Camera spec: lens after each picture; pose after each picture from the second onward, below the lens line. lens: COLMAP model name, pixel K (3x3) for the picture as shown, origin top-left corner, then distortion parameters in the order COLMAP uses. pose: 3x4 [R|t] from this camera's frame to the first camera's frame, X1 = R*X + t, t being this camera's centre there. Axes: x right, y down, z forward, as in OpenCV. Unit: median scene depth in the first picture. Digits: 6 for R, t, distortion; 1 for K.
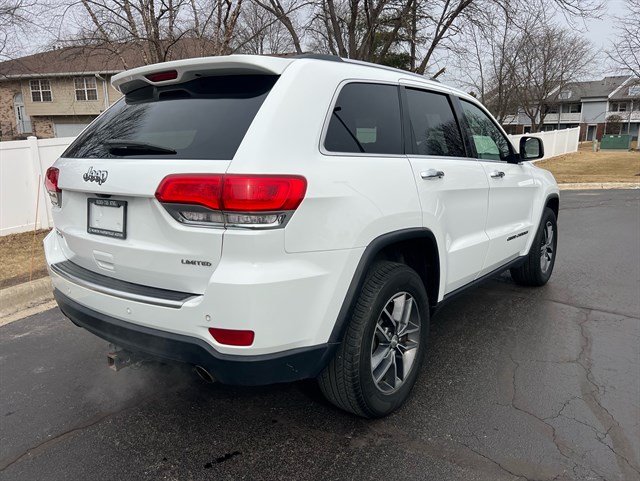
lens RADIAL K [[486.4, 0, 314.8], [0, 486.4, 240.6], [0, 0, 1]] dist [0.049663, -0.061286]
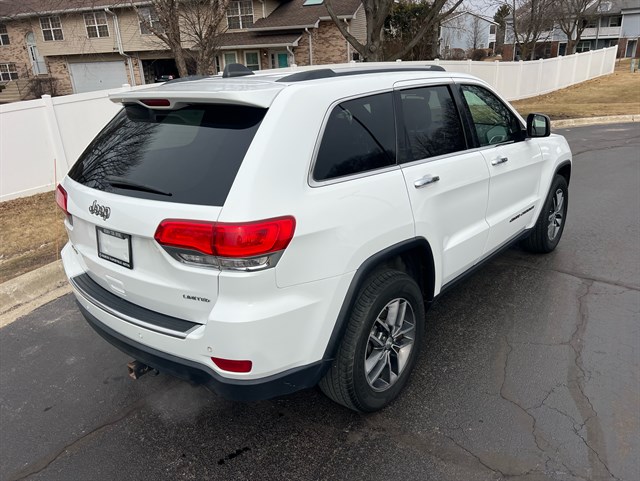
lens RADIAL K [[486.4, 0, 323.5], [0, 486.4, 243.4], [0, 0, 1]] dist [0.049663, -0.061286]
pose [[0.998989, -0.024054, -0.037983, 0.066294], [0.029414, 0.988622, 0.147517, -0.179127], [0.034003, -0.148485, 0.988330, -0.038701]]
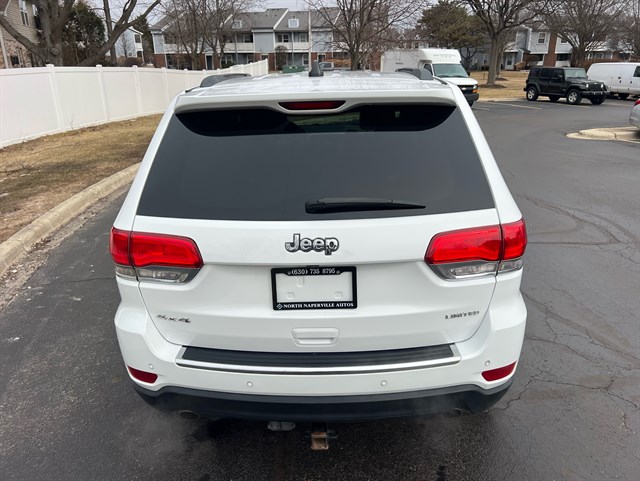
lens RADIAL K [[486.4, 0, 319.5], [0, 486.4, 239.5], [0, 0, 1]] dist [0.049663, -0.061286]
pose [[0.805793, -0.207177, 0.554775, -0.783052], [0.129617, 0.975794, 0.176139, -0.248514], [-0.577839, -0.070023, 0.813142, 0.290148]]
